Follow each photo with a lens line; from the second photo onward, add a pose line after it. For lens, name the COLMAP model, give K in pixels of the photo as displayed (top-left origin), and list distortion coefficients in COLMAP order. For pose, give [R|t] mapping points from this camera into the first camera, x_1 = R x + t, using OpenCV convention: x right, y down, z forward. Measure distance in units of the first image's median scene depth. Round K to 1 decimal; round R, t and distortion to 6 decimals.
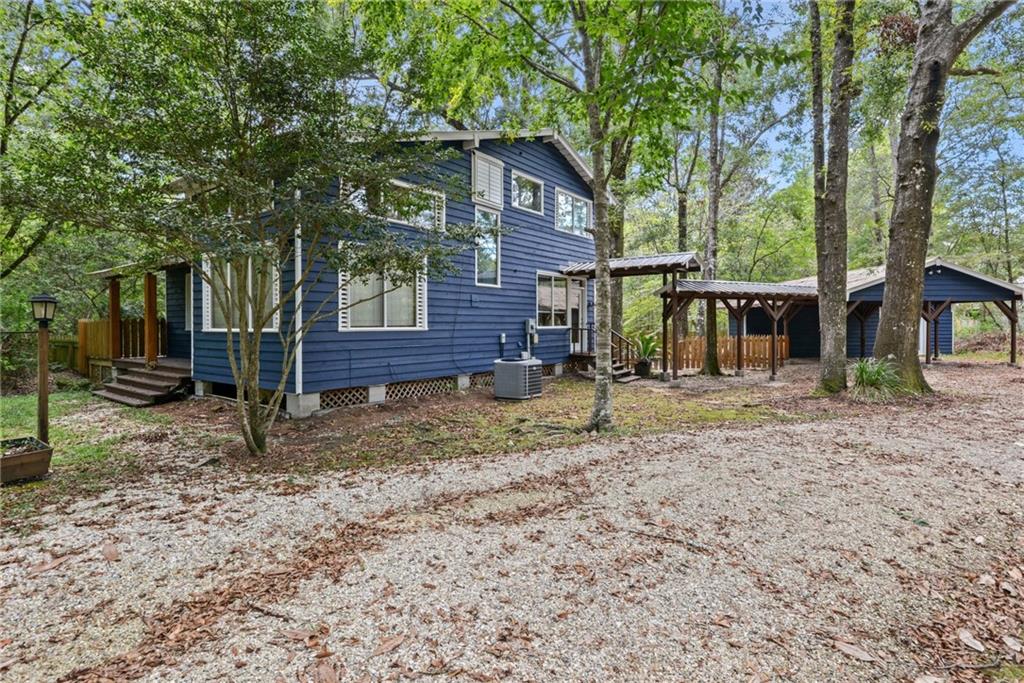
lens RADIAL K [[501.0, 0, 513.3], [0, 501.0, 316.1], [0, 0, 1]] dist [0.001276, 0.000149]
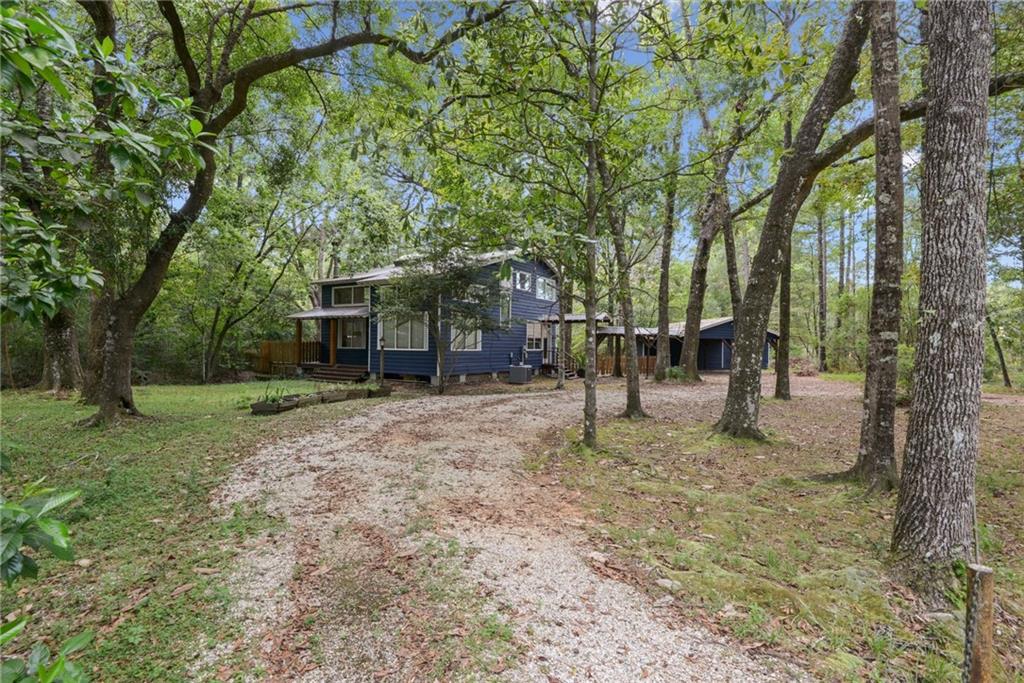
lens RADIAL K [[471.4, 0, 505.2], [0, 471.4, 325.4], [0, 0, 1]] dist [0.019676, -0.000565]
pose [[0.997692, 0.019803, 0.064946, -0.164804], [-0.018353, 0.999570, -0.022852, -0.029918], [-0.065370, 0.021607, 0.997627, -0.856740]]
